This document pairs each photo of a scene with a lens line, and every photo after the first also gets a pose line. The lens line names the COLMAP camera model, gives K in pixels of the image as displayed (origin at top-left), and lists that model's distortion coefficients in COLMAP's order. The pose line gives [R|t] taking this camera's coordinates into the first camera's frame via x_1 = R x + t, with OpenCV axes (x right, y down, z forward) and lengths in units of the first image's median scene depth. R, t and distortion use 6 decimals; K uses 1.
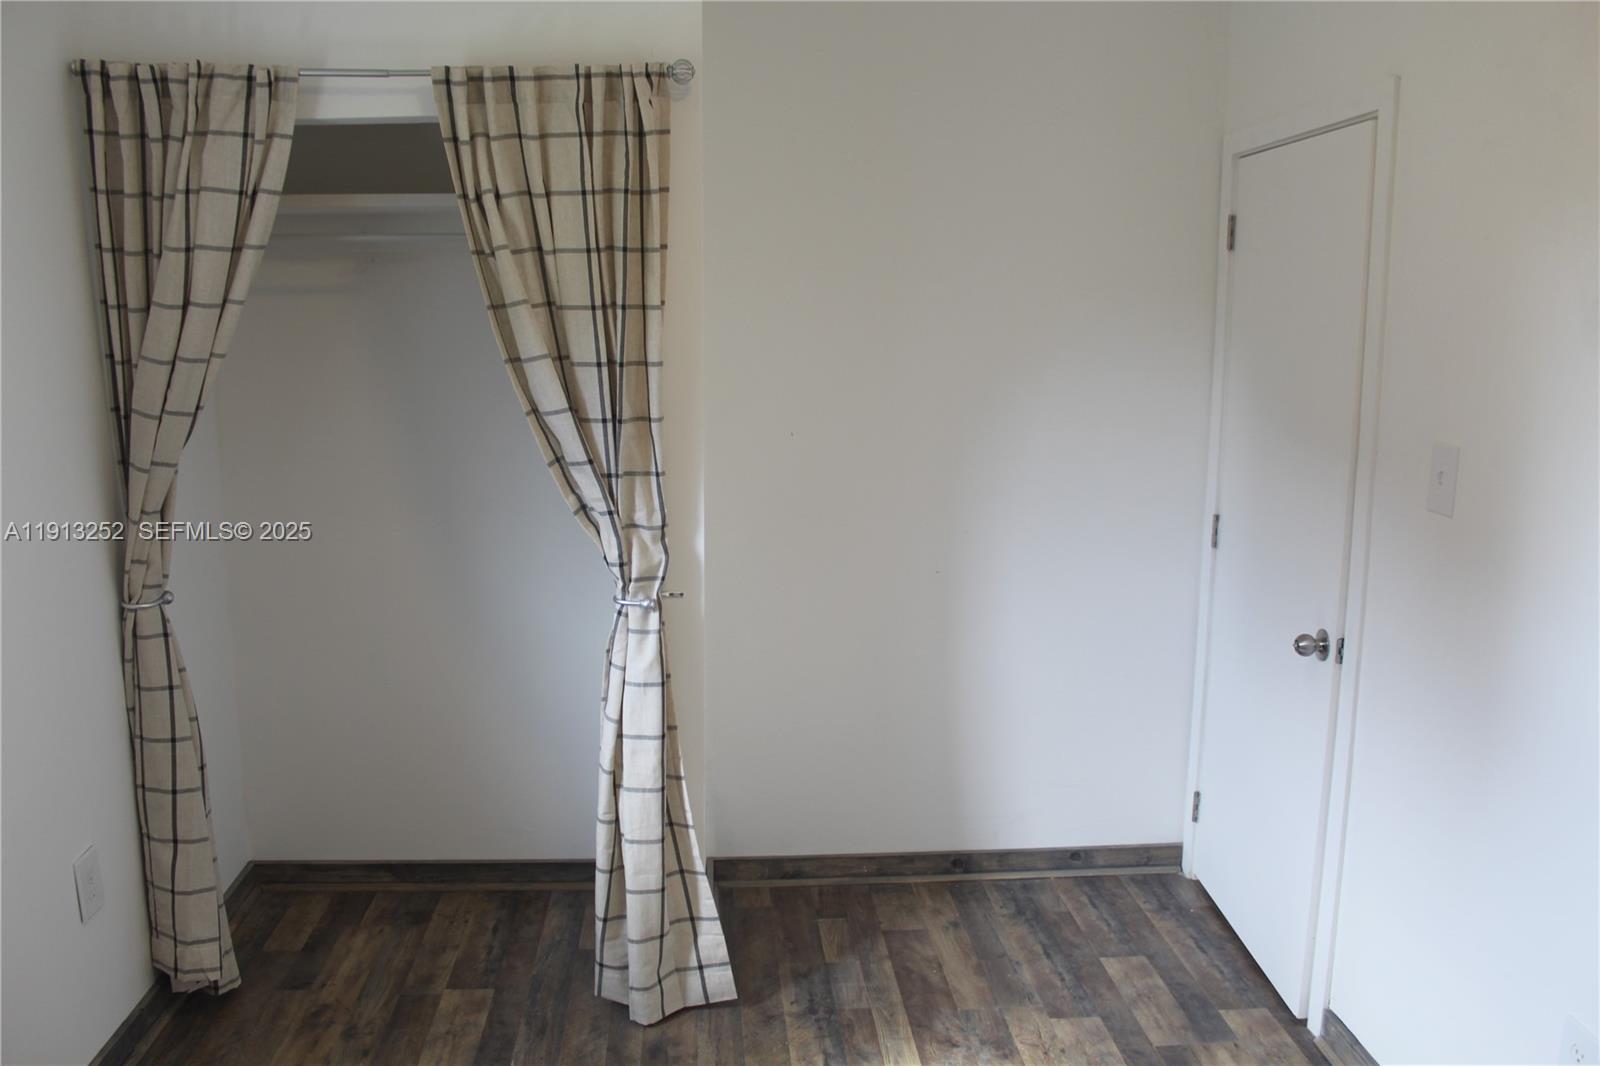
lens RADIAL K [[1352.2, 0, 800.0], [0, 1352.2, 533.0], [0, 0, 1]] dist [-0.170019, 0.169106]
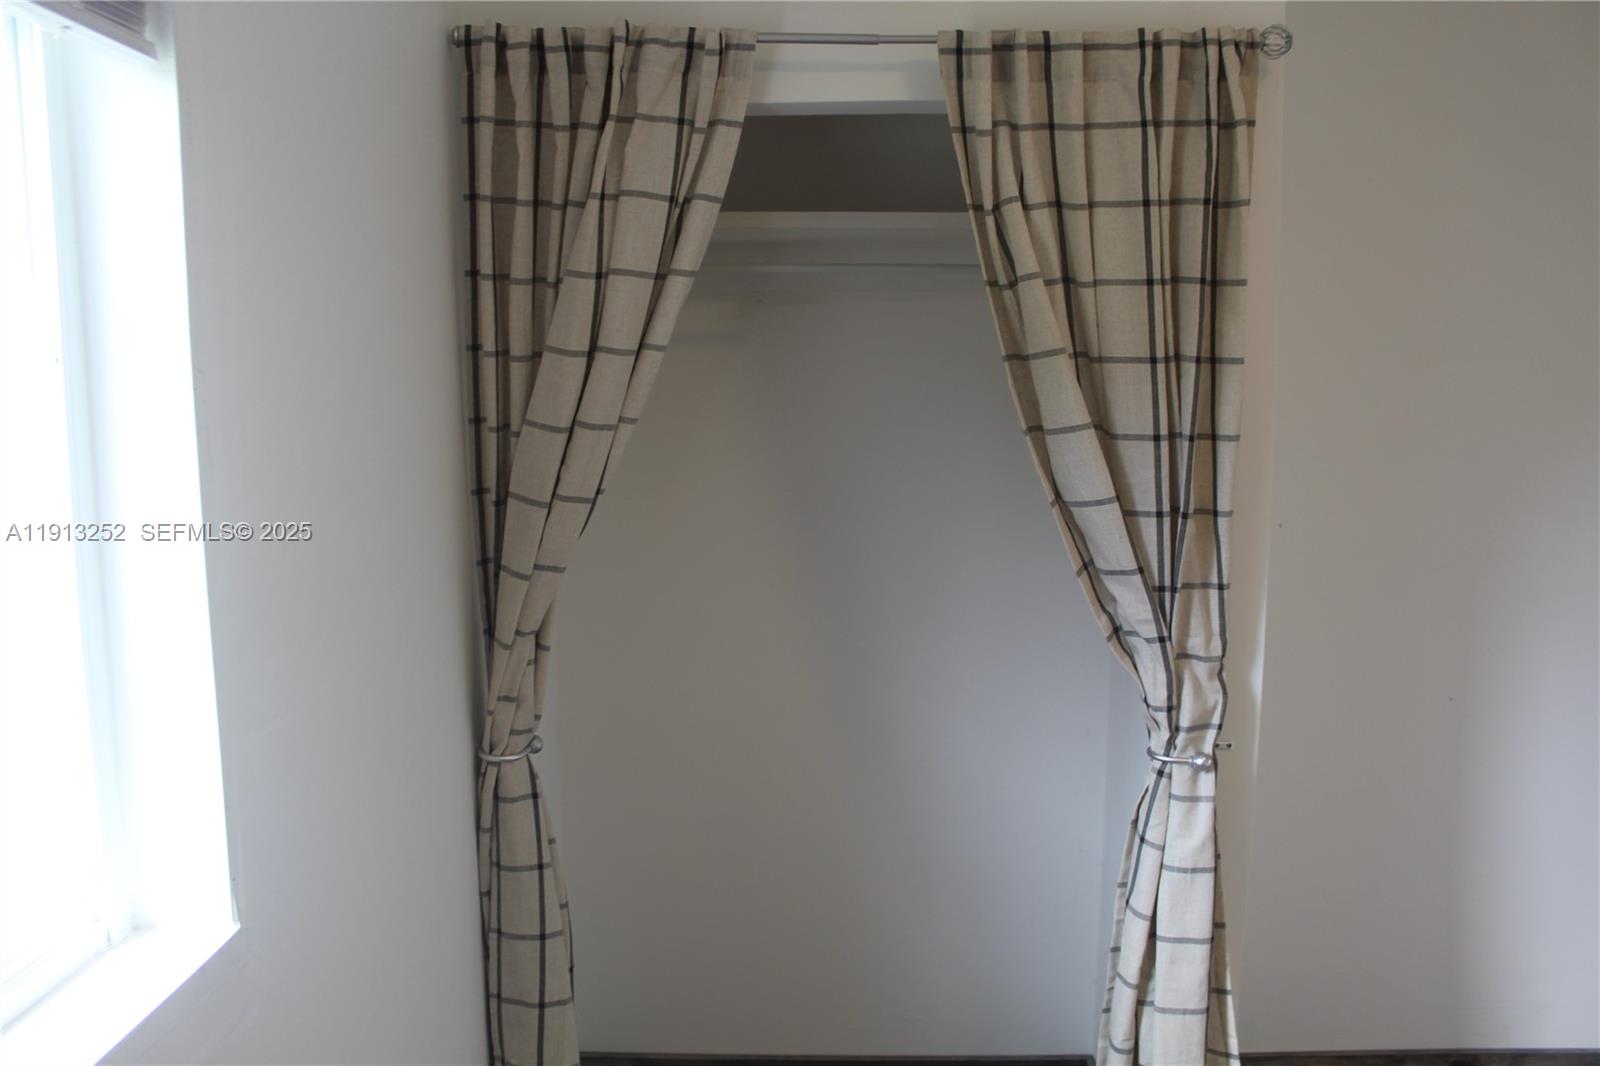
lens RADIAL K [[1352.2, 0, 800.0], [0, 1352.2, 533.0], [0, 0, 1]] dist [-0.170019, 0.169106]
pose [[0.996641, 0.004725, -0.081759, -0.275122], [-0.008647, 0.998825, -0.047686, -0.036176], [0.081438, 0.048233, 0.995511, 0.254099]]
